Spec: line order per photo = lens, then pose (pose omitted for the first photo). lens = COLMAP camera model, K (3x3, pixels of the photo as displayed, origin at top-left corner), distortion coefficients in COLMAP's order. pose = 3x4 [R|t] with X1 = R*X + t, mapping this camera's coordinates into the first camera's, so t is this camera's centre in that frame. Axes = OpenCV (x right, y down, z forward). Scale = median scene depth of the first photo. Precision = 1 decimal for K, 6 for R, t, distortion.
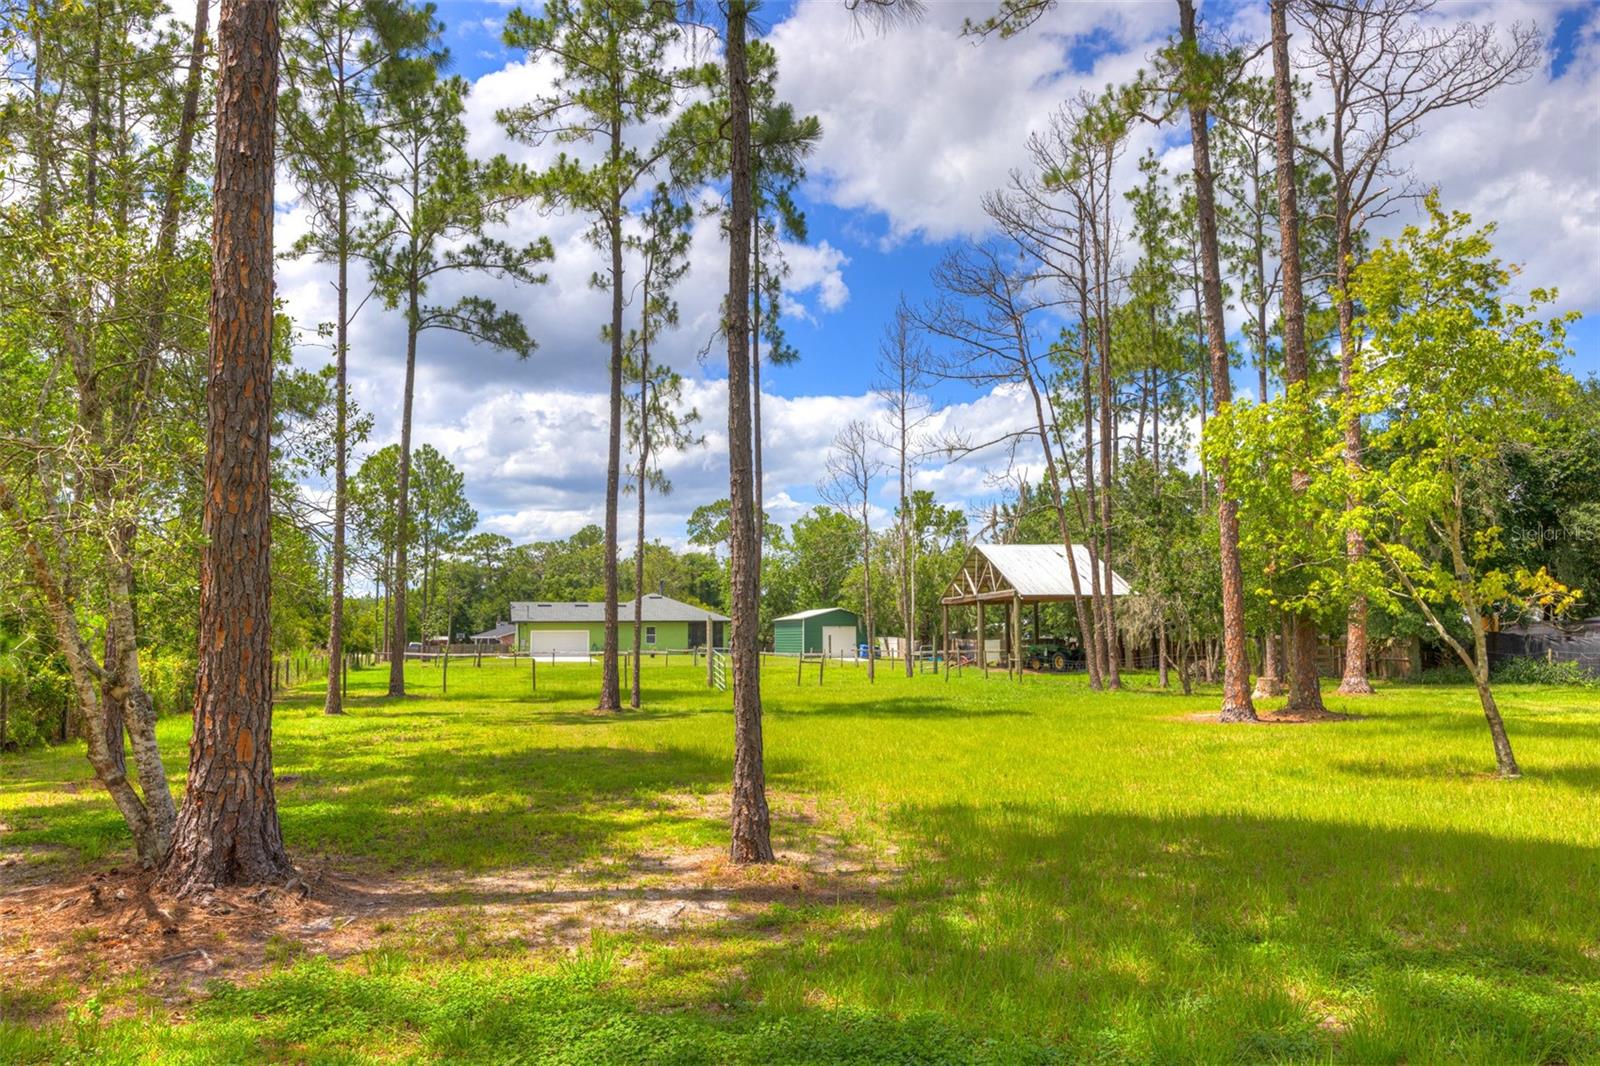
lens RADIAL K [[1207.5, 0, 800.0], [0, 1207.5, 533.0], [0, 0, 1]] dist [-0.008017, -0.010097]
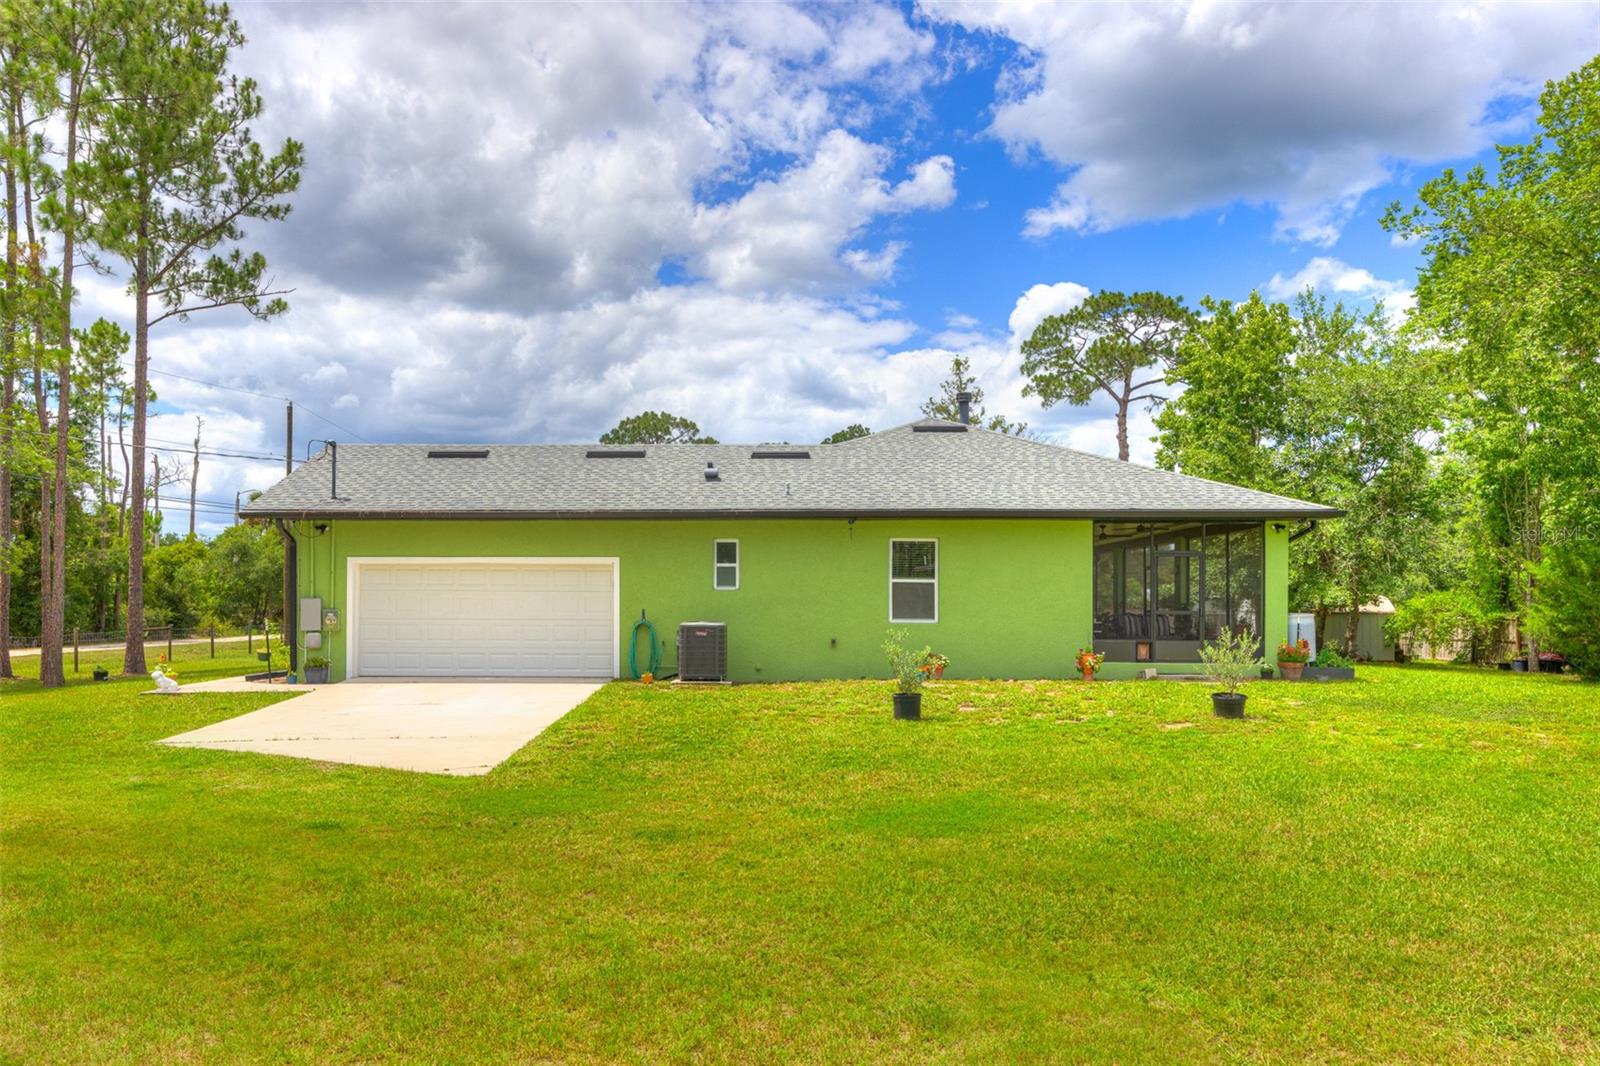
lens RADIAL K [[1158.9, 0, 800.0], [0, 1158.9, 533.0], [0, 0, 1]] dist [-0.001752, 0.002853]
pose [[0.960610, -0.009447, -0.277741, -0.241678], [0.018805, 0.999341, 0.031046, 0.194842], [0.277264, -0.035046, 0.960154, 2.242046]]
